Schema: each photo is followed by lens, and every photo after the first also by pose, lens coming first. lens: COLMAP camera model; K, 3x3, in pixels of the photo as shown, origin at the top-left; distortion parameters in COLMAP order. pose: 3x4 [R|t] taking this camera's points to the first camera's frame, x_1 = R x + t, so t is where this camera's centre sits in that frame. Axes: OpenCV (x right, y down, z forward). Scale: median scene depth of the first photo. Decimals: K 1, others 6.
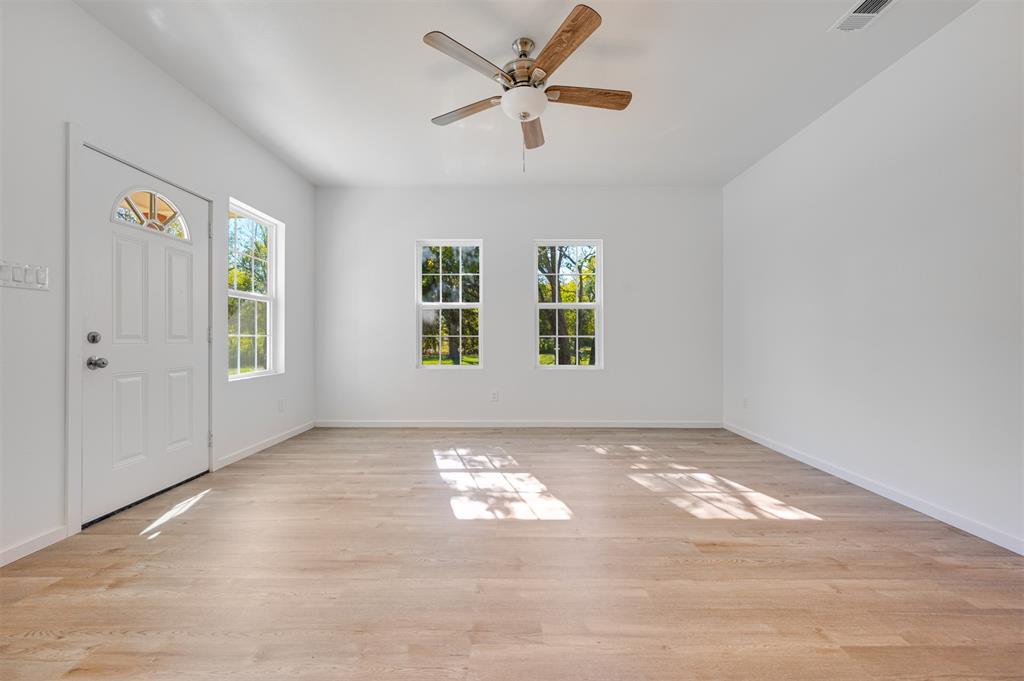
lens RADIAL K [[399.6, 0, 511.5], [0, 399.6, 338.1], [0, 0, 1]] dist [-0.000441, -0.000253]
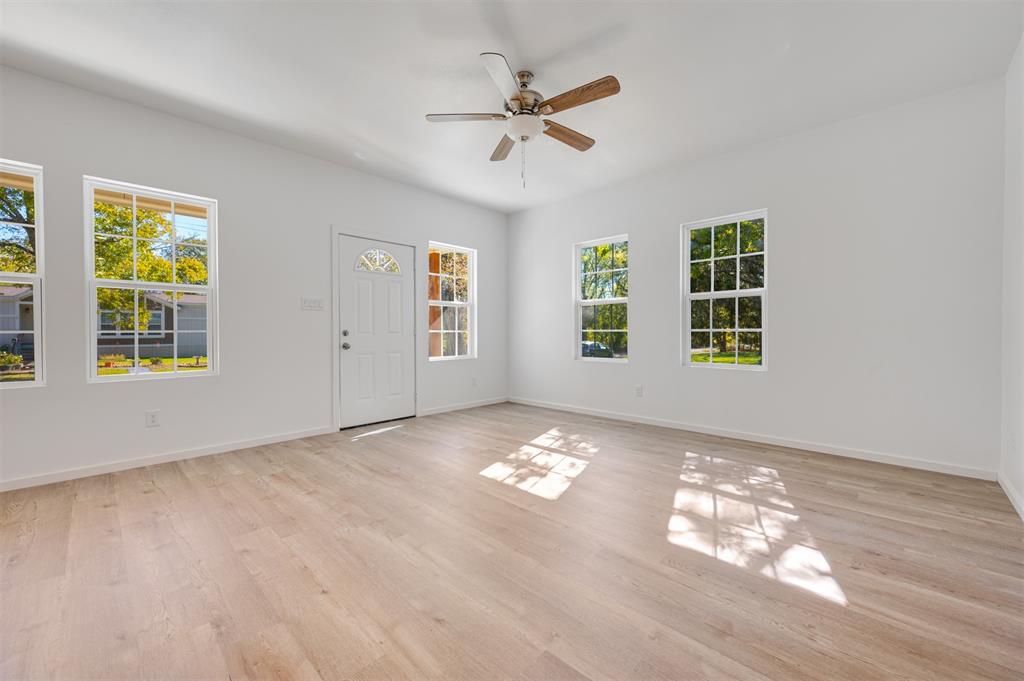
lens RADIAL K [[399.6, 0, 511.5], [0, 399.6, 338.1], [0, 0, 1]] dist [-0.000441, -0.000253]
pose [[0.727507, 0.007635, -0.686058, 0.688886], [0.003938, 0.999875, 0.015303, -0.002845], [0.686089, -0.013835, 0.727386, 0.116858]]
